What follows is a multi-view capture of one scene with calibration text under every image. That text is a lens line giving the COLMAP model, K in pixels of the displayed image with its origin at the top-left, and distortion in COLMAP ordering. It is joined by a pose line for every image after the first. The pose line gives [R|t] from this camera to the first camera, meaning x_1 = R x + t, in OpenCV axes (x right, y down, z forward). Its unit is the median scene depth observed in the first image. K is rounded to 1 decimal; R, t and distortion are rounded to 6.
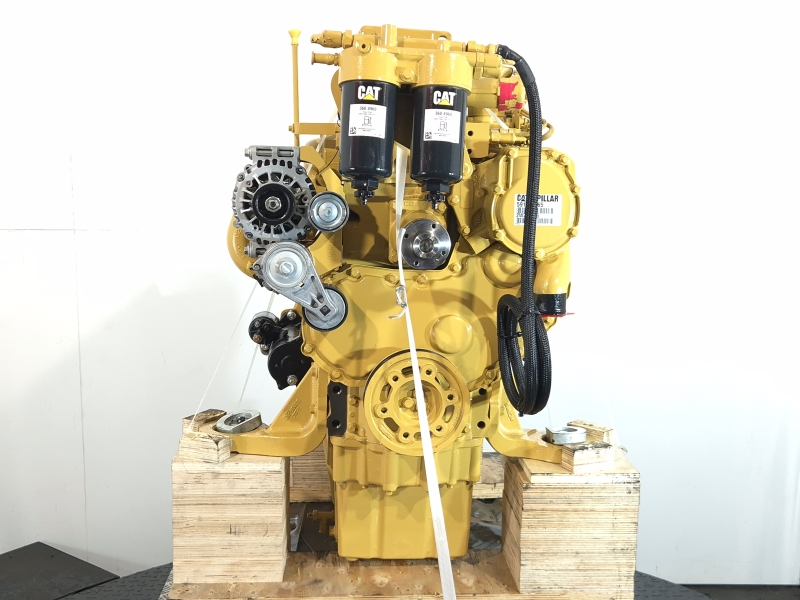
lens RADIAL K [[915.7, 0, 400.0], [0, 915.7, 300.0], [0, 0, 1]] dist [0.075324, -0.002653]
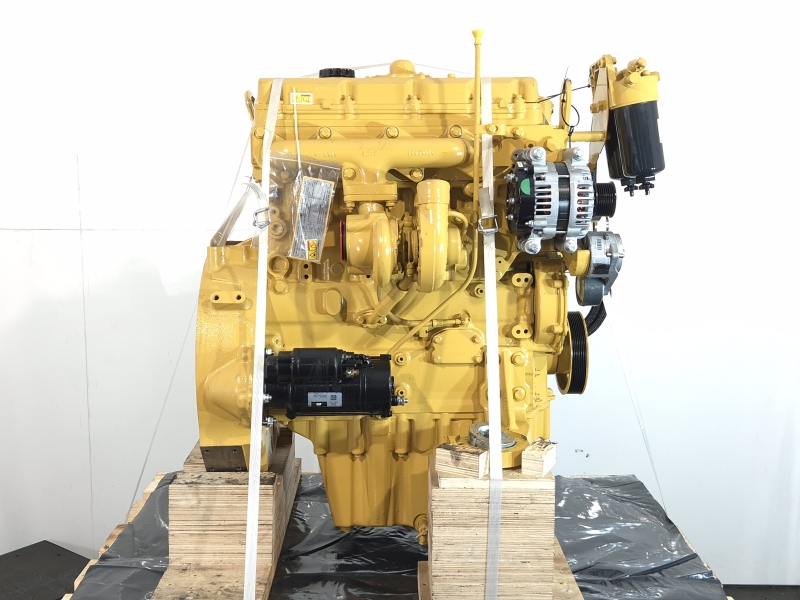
lens RADIAL K [[915.7, 0, 400.0], [0, 915.7, 300.0], [0, 0, 1]] dist [0.075324, -0.002653]
pose [[0.069094, -0.138866, 0.987898, -1.250803], [0.145555, 0.981071, 0.127726, -0.159137], [-0.986934, 0.134969, 0.087999, 1.127359]]
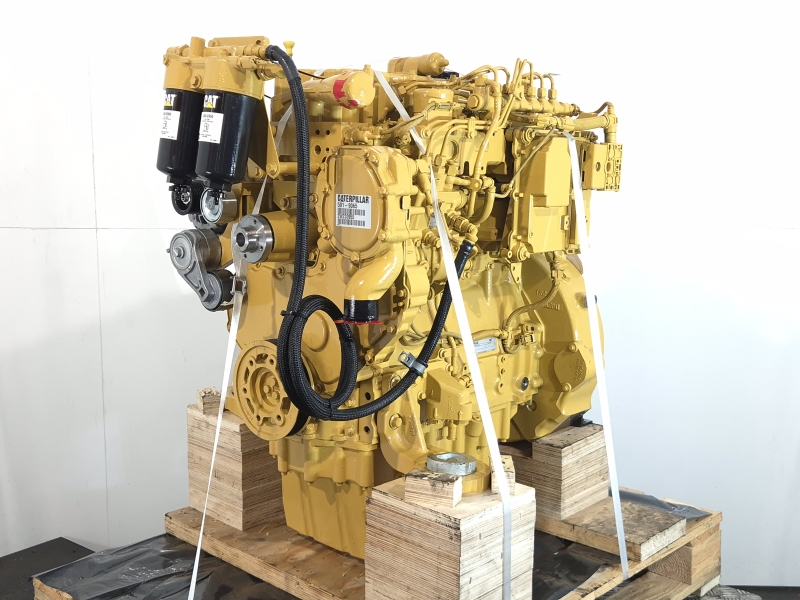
lens RADIAL K [[915.7, 0, 400.0], [0, 915.7, 300.0], [0, 0, 1]] dist [0.075324, -0.002653]
pose [[0.688105, 0.103415, -0.718204, 0.880006], [-0.106506, 0.993466, 0.041008, -0.050200], [0.717752, 0.048275, 0.694624, 0.372752]]
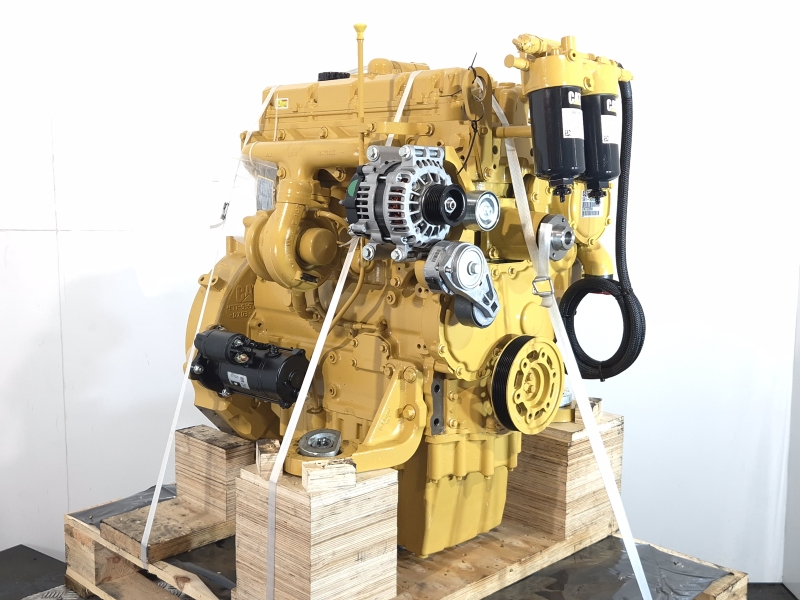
lens RADIAL K [[915.7, 0, 400.0], [0, 915.7, 300.0], [0, 0, 1]] dist [0.075324, -0.002653]
pose [[0.745566, -0.095345, 0.659576, -0.812066], [0.096069, 0.994752, 0.035203, -0.041161], [-0.659471, 0.037119, 0.750813, 0.288398]]
